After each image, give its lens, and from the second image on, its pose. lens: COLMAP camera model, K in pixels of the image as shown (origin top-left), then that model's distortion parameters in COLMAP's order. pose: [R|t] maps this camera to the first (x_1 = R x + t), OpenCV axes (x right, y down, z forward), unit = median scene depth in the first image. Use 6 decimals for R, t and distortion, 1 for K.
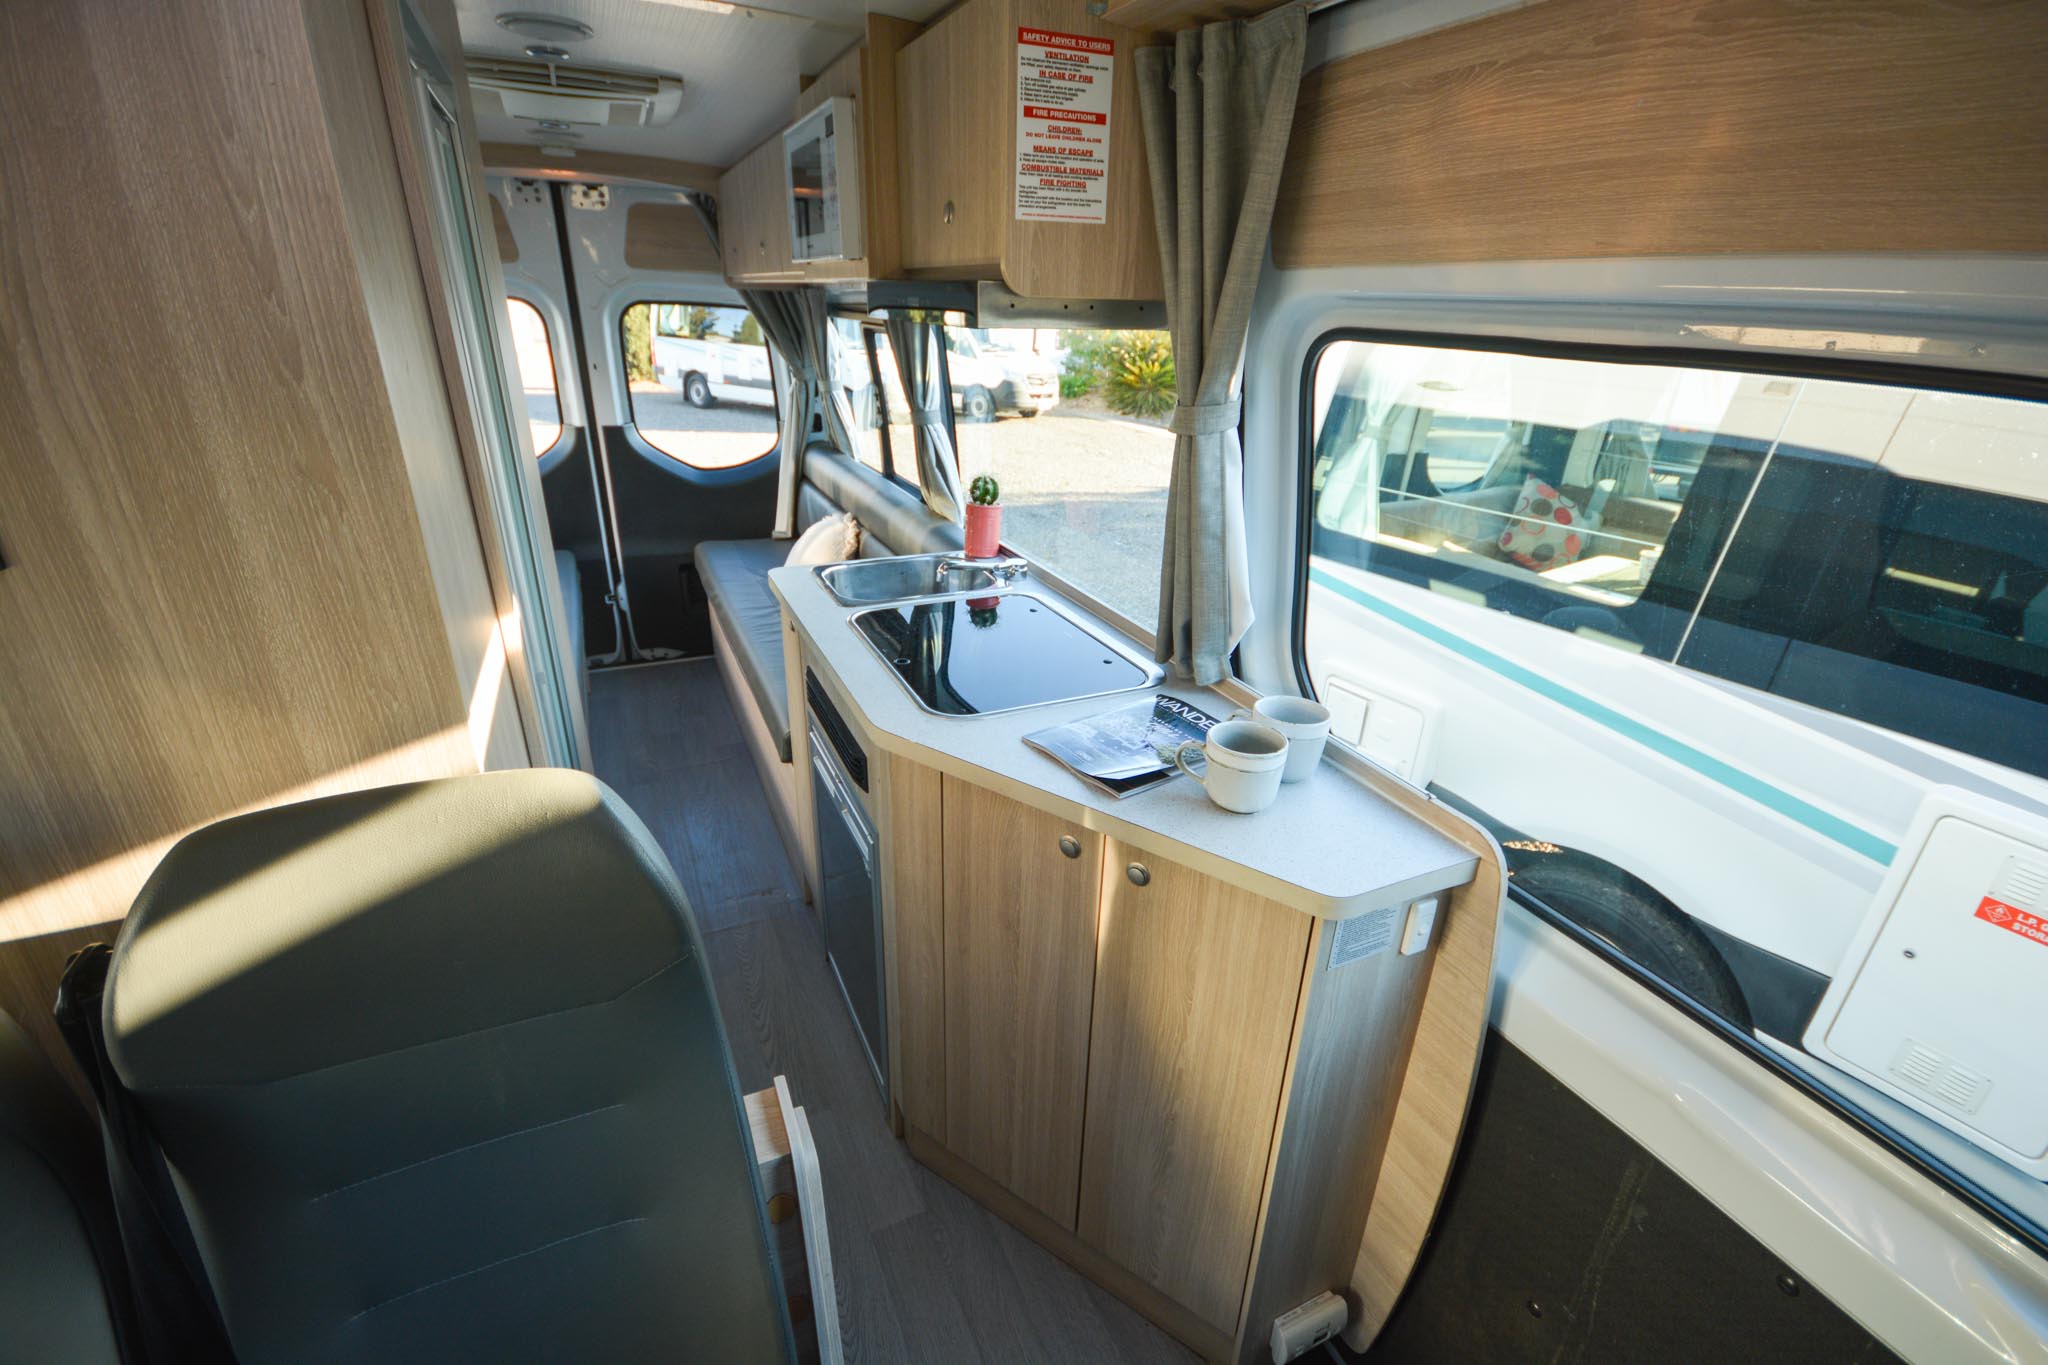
lens RADIAL K [[896.9, 0, 1018.7], [0, 896.9, 688.8], [0, 0, 1]] dist [0.001659, 0.000443]
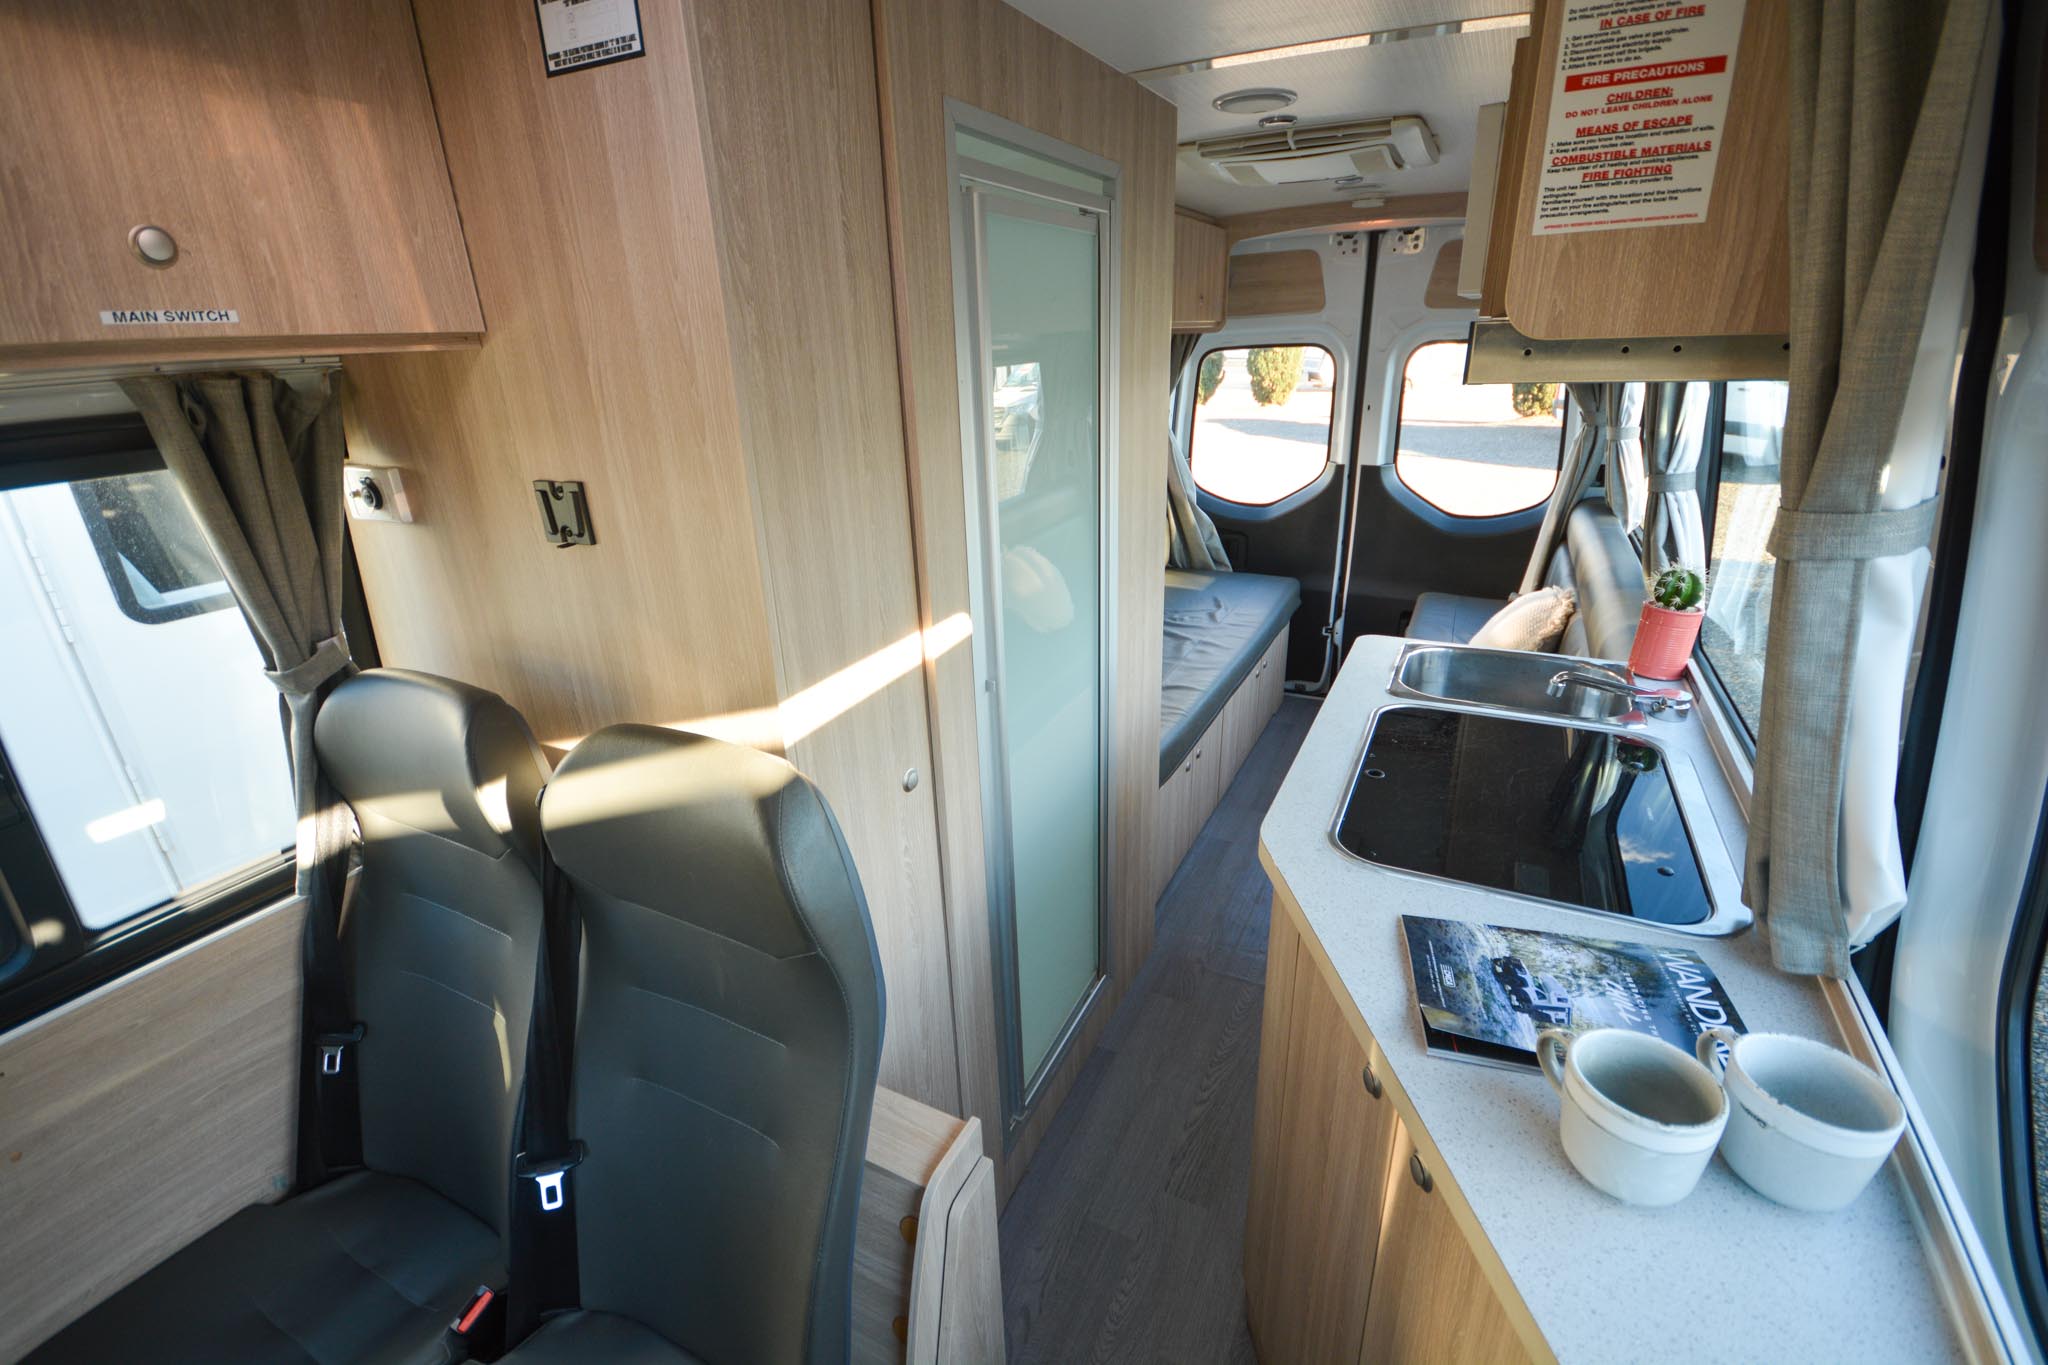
lens RADIAL K [[890.1, 0, 1014.9], [0, 890.1, 691.2], [0, 0, 1]] dist [0.008128, -0.013380]
pose [[0.620016, 0.246046, -0.745011, 0.221916], [-0.267172, 0.959016, 0.094376, -0.079122], [0.737699, 0.140531, 0.660342, 0.167663]]
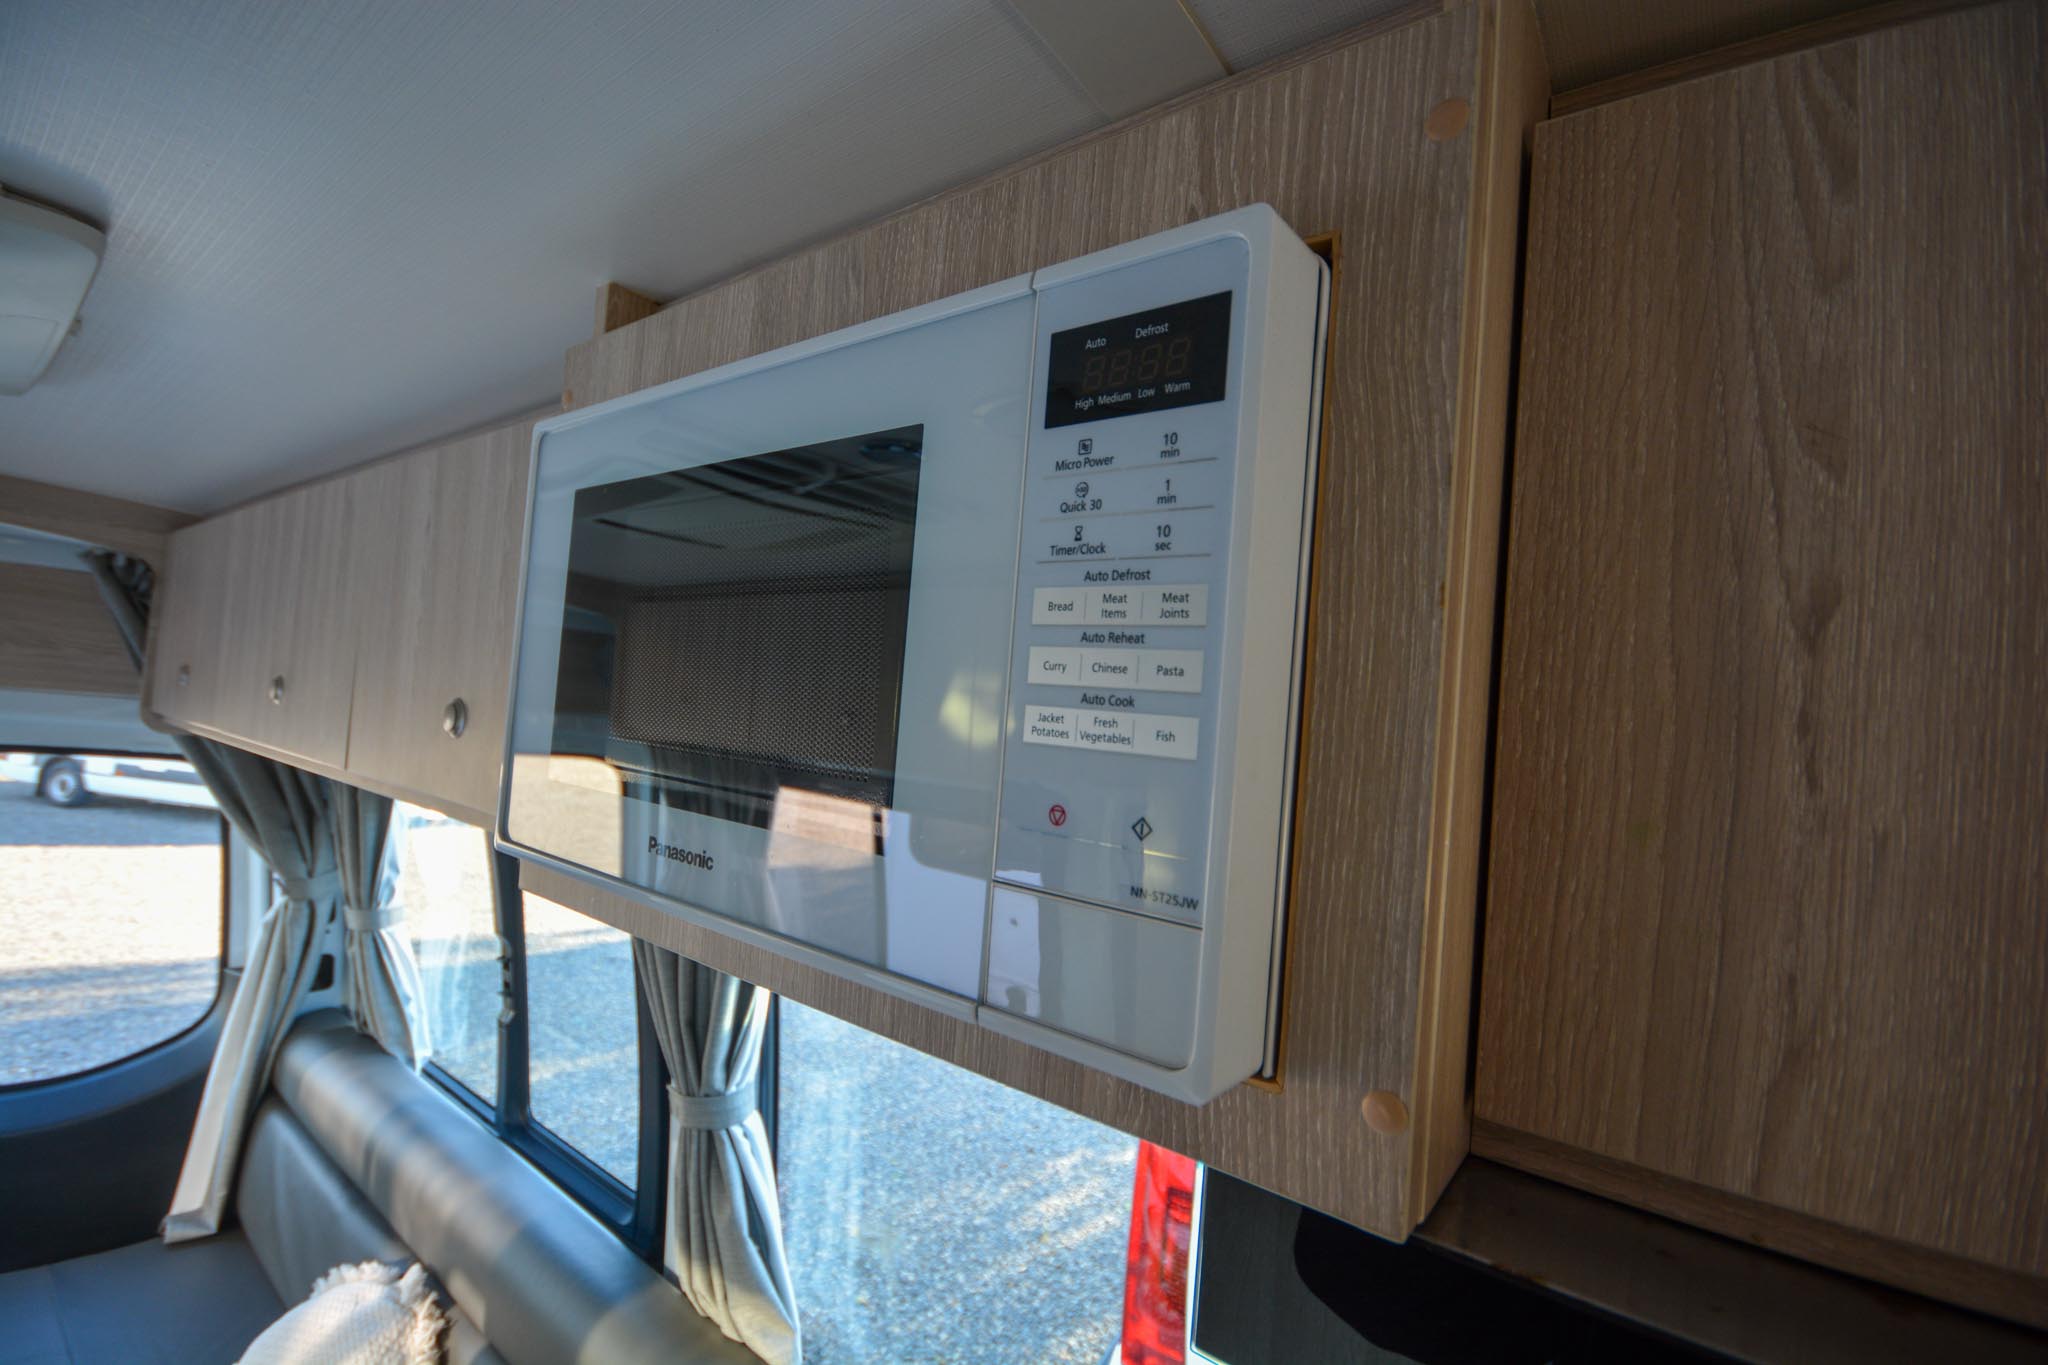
lens RADIAL K [[890.1, 0, 1014.9], [0, 890.1, 691.2], [0, 0, 1]] dist [0.008128, -0.013380]
pose [[0.881905, 0.057427, 0.467917, -0.263100], [0.135430, 0.919853, -0.368144, -0.434218], [-0.451556, 0.388038, 0.803445, 0.765966]]
